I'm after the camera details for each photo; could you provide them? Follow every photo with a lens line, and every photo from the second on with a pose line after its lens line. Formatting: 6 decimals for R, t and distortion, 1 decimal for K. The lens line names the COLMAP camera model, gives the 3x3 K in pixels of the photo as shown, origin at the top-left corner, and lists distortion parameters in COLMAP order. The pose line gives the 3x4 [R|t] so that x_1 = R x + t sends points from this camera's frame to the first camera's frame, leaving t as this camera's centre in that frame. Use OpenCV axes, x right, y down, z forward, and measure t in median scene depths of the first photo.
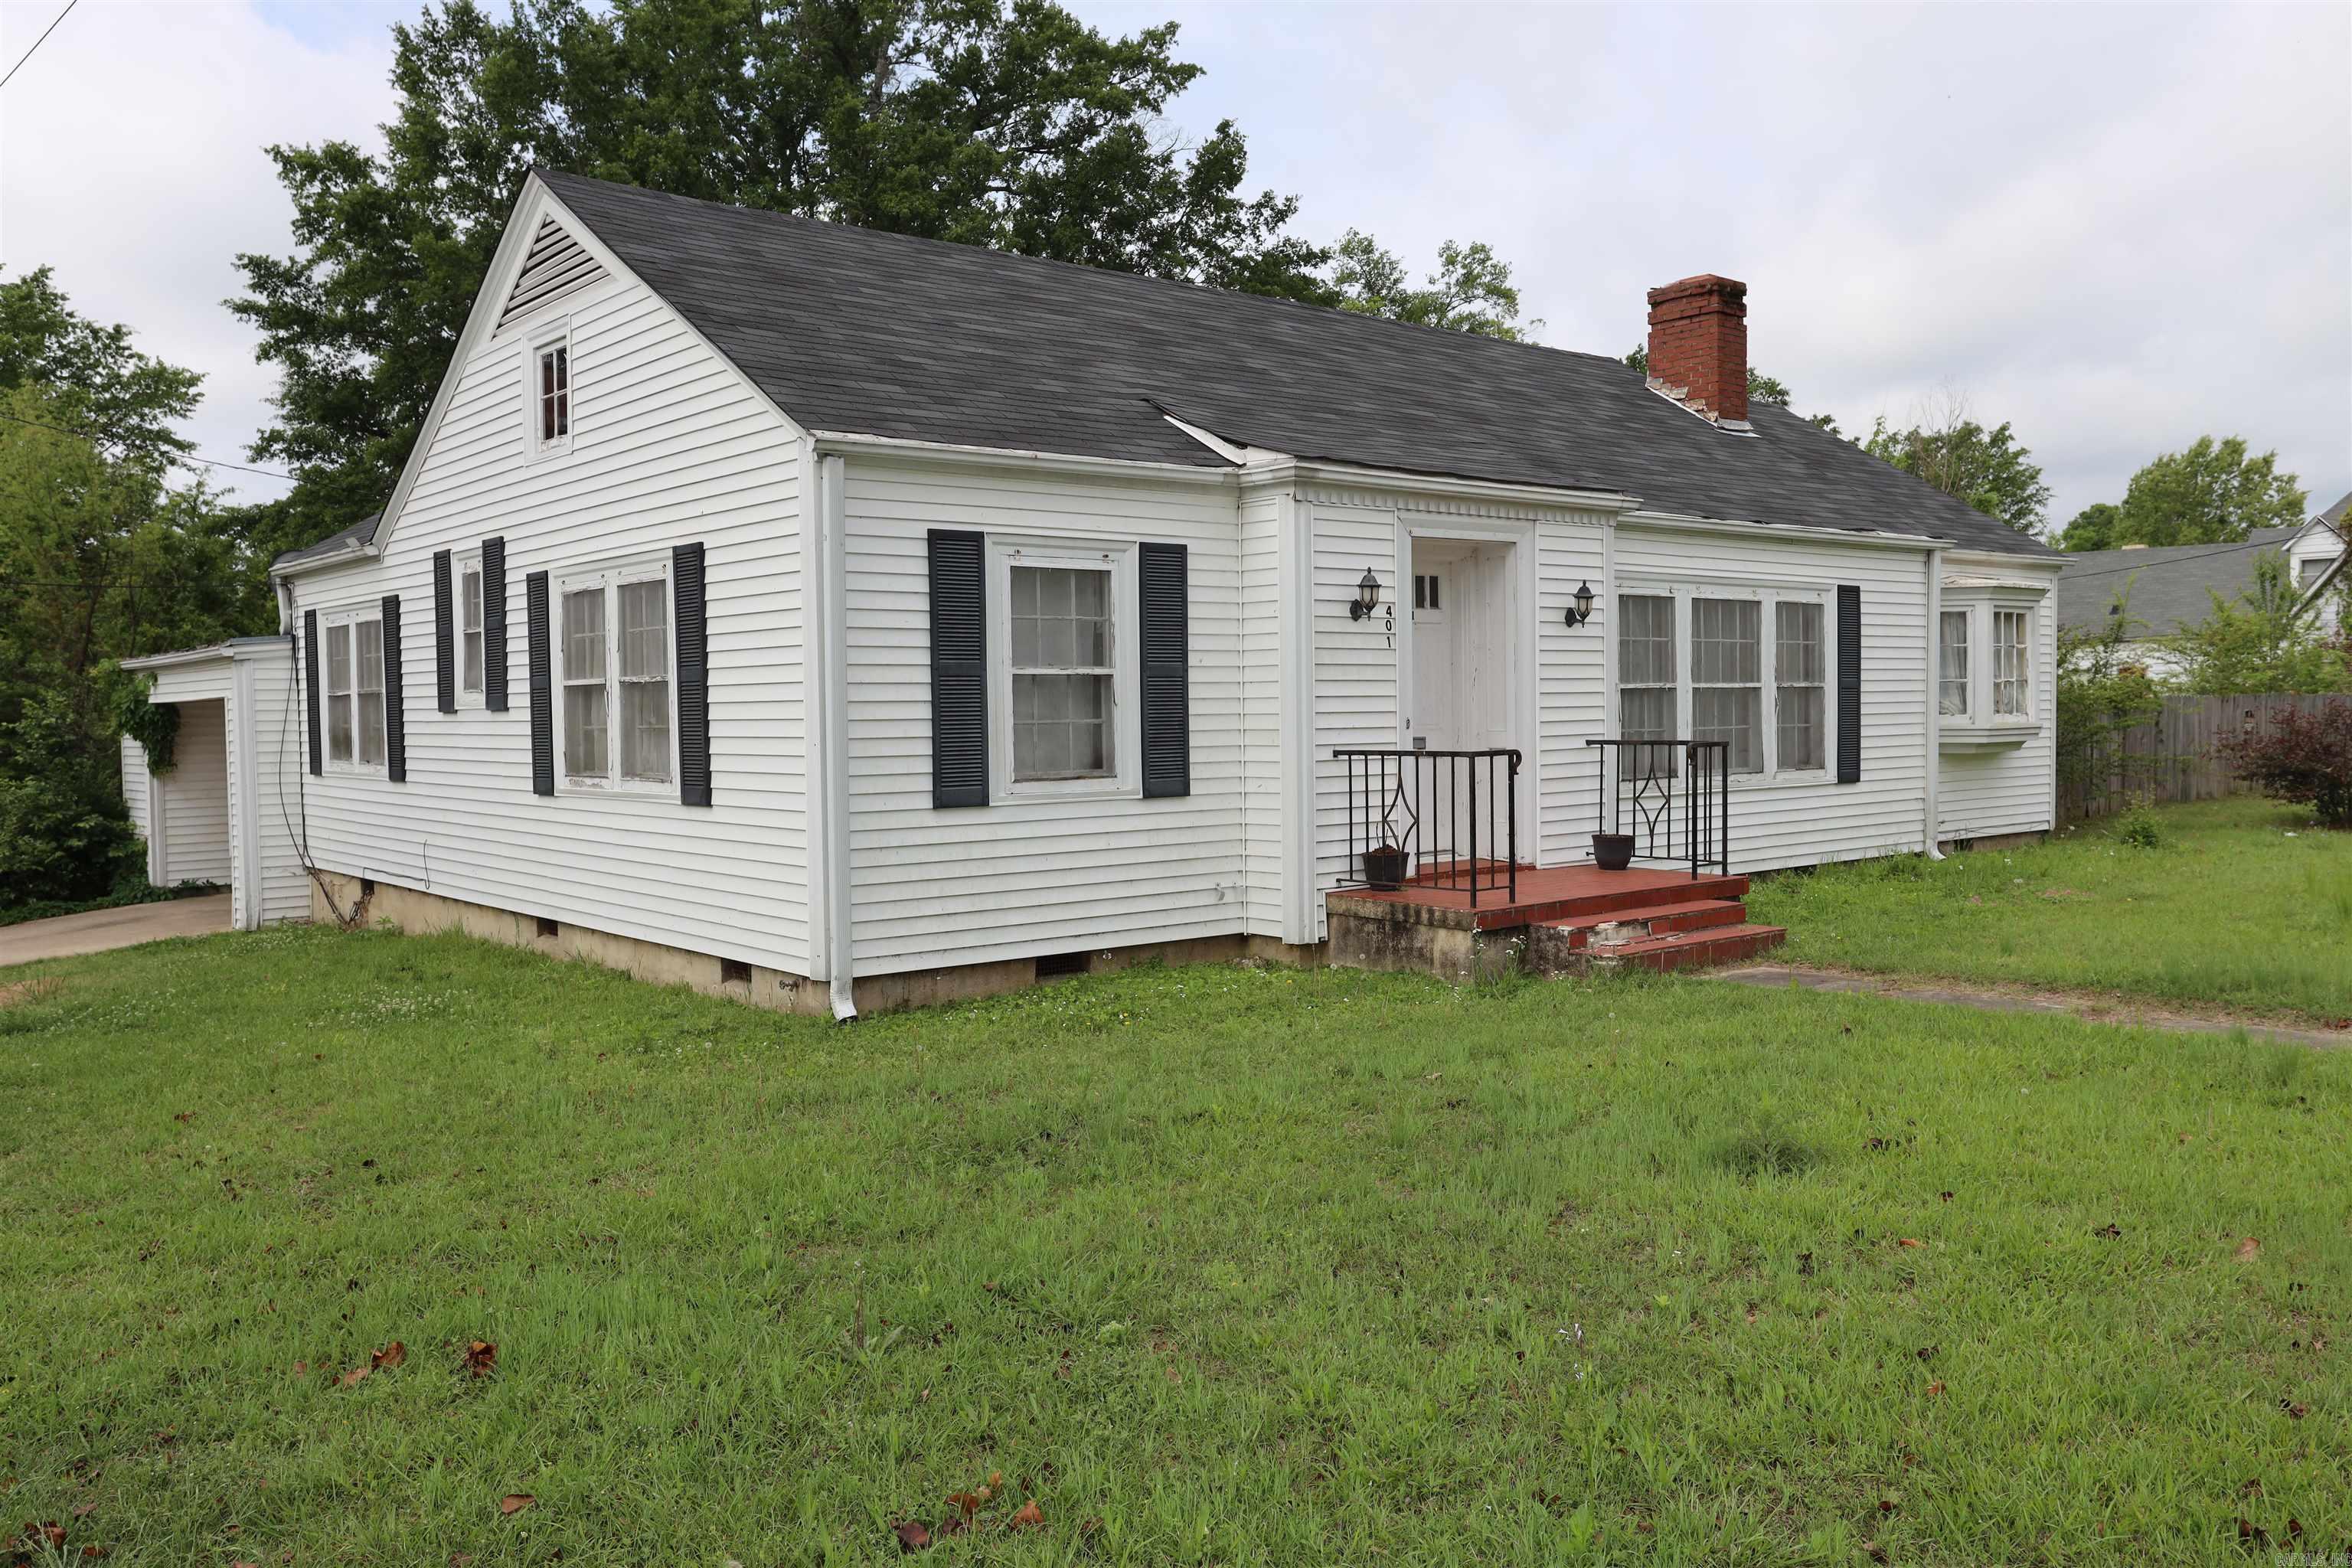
lens RADIAL K [[1883.0, 0, 1174.6], [0, 1883.0, 784.2], [0, 0, 1]] dist [0.008356, 0.002932]
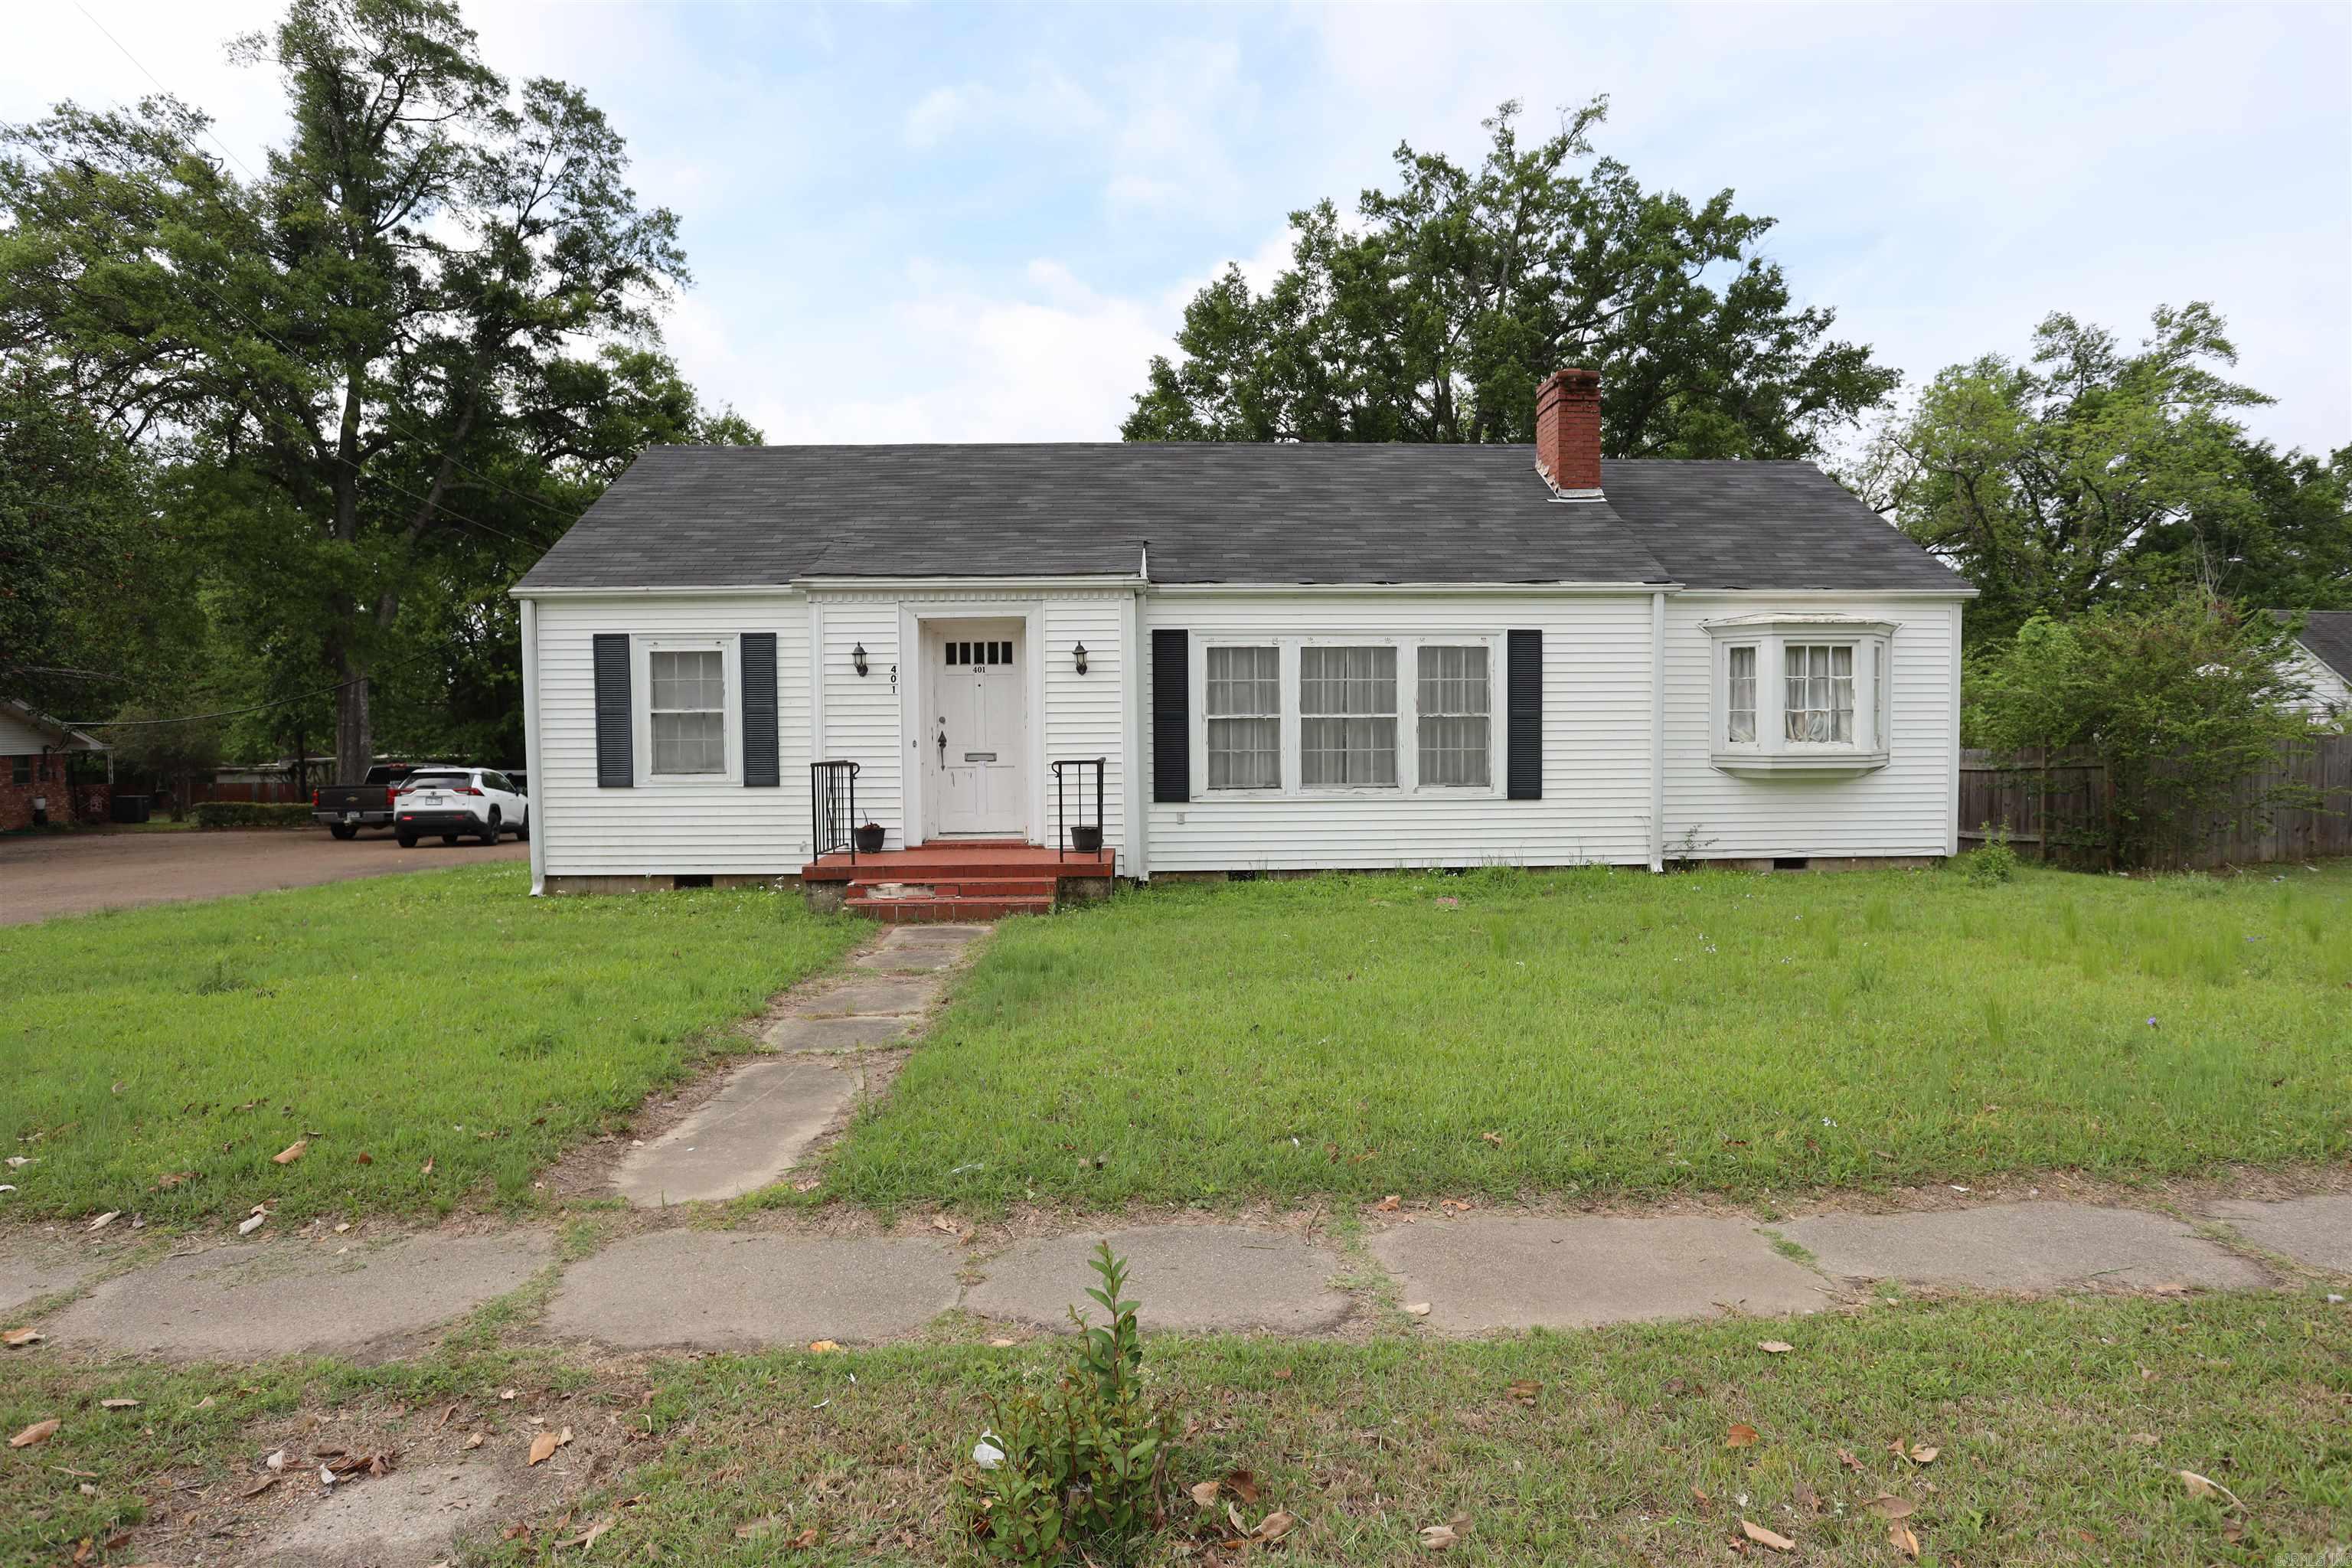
lens RADIAL K [[1323.5, 0, 1176.7], [0, 1323.5, 776.2], [0, 0, 1]] dist [-0.027113, 0.000209]
pose [[0.769312, 0.026255, -0.638333, 0.720191], [-0.029796, 0.999542, 0.005202, -0.013609], [0.638178, 0.015017, 0.769743, 0.243759]]
